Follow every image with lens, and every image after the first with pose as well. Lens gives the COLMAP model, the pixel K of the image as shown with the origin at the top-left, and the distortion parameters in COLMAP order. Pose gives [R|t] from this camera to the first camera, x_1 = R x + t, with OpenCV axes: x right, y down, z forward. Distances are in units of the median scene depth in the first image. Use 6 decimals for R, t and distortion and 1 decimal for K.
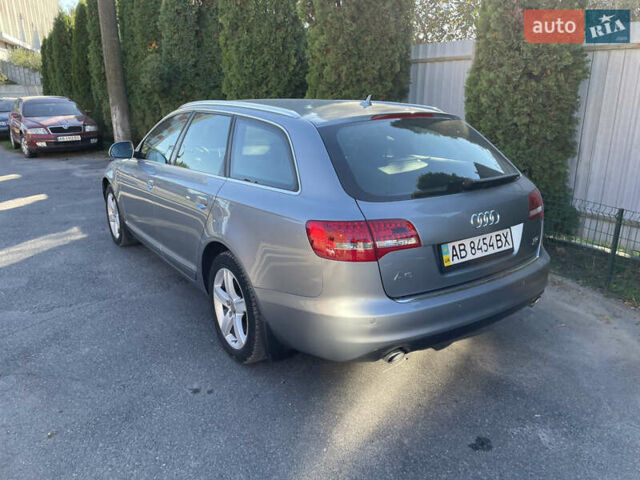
lens RADIAL K [[509.0, 0, 317.7], [0, 509.0, 240.7], [0, 0, 1]] dist [0.108175, -0.129158]
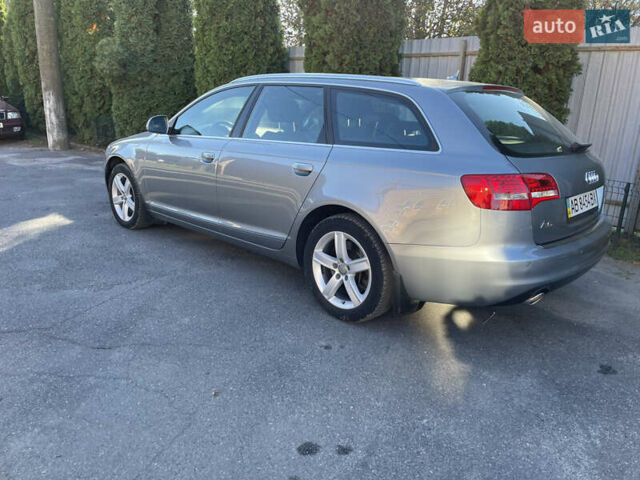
lens RADIAL K [[509.0, 0, 317.7], [0, 509.0, 240.7], [0, 0, 1]] dist [0.108175, -0.129158]
pose [[0.976617, -0.017497, 0.214275, -0.260831], [0.020087, 0.999749, -0.009913, 0.048995], [-0.214048, 0.013985, 0.976723, 0.001899]]
